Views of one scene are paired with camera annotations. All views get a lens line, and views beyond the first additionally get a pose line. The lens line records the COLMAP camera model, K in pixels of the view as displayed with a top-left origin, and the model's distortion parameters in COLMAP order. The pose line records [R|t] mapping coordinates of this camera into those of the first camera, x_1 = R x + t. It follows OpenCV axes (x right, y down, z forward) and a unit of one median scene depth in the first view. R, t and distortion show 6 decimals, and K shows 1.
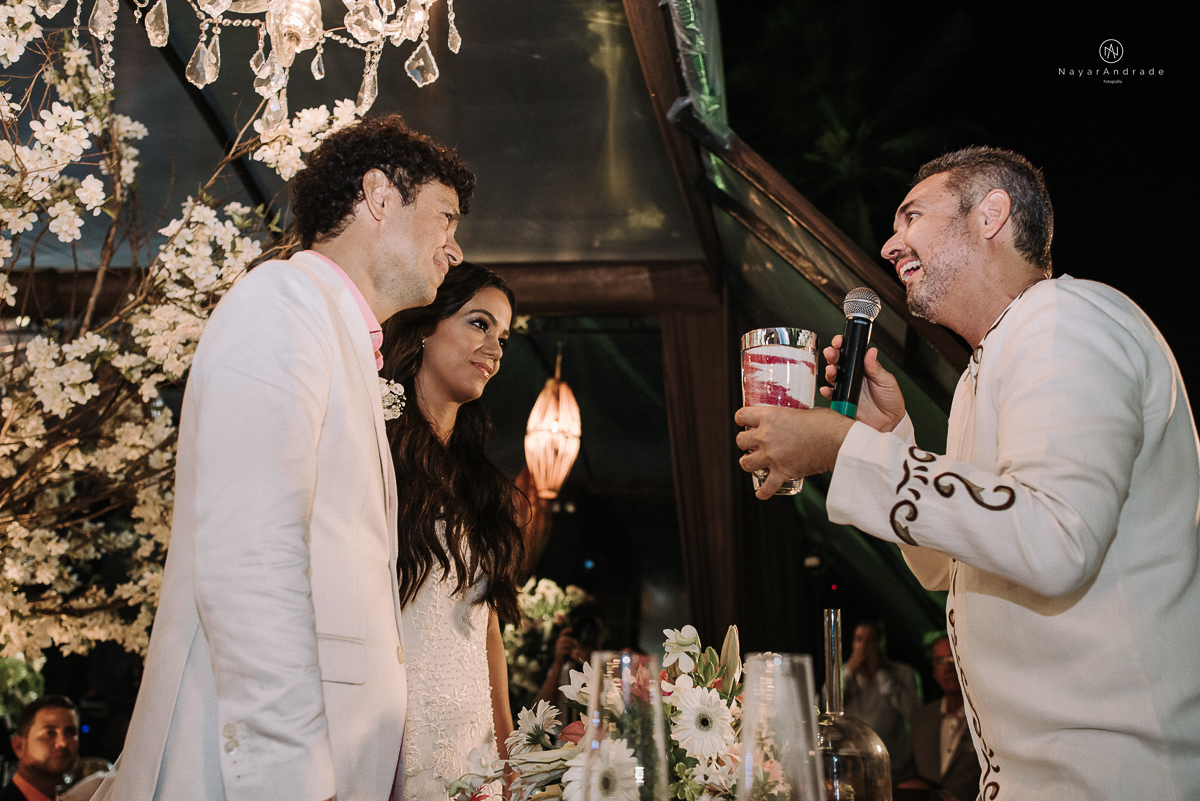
lens RADIAL K [[1146.9, 0, 610.0], [0, 1146.9, 410.4], [0, 0, 1]] dist [0.001395, 0.075128]
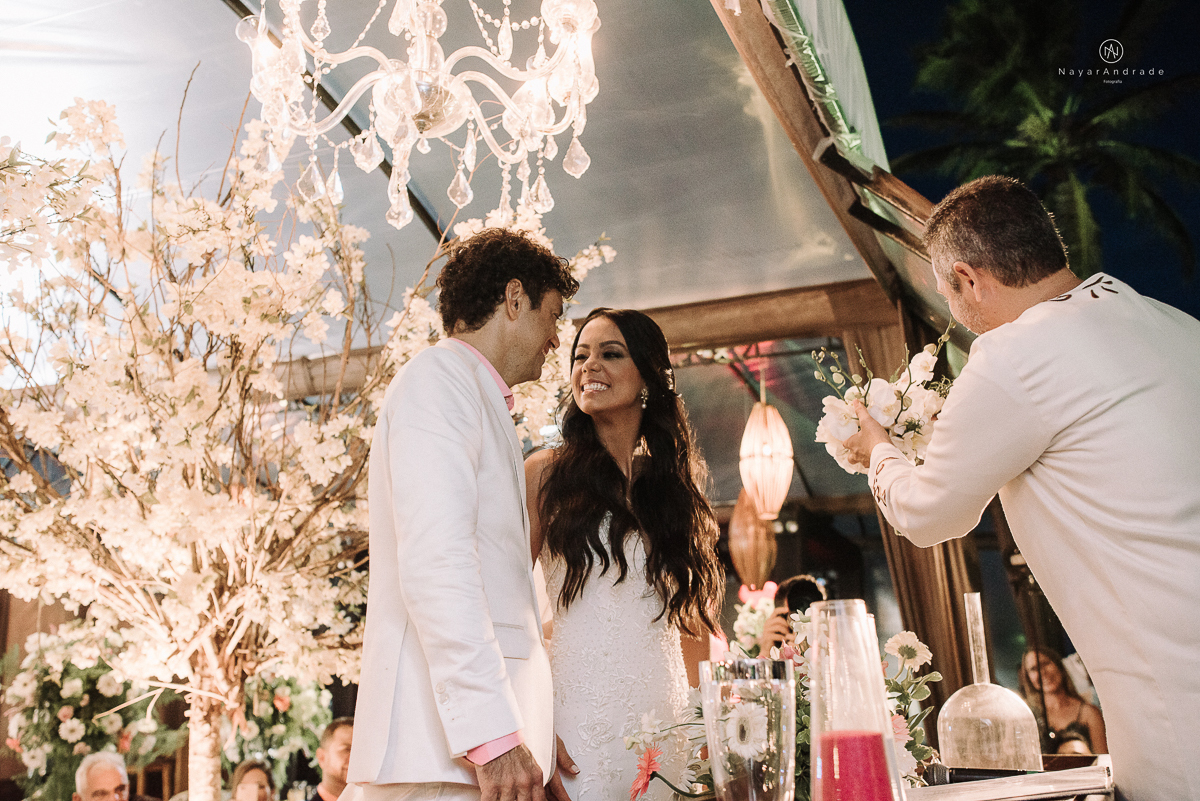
lens RADIAL K [[1133.3, 0, 595.0], [0, 1133.3, 406.8], [0, 0, 1]] dist [0.007018, 0.081386]
pose [[0.973797, -0.104746, -0.201859, 0.043931], [0.099201, 0.994363, -0.037423, -0.002338], [0.204641, 0.016418, 0.978699, -0.097331]]
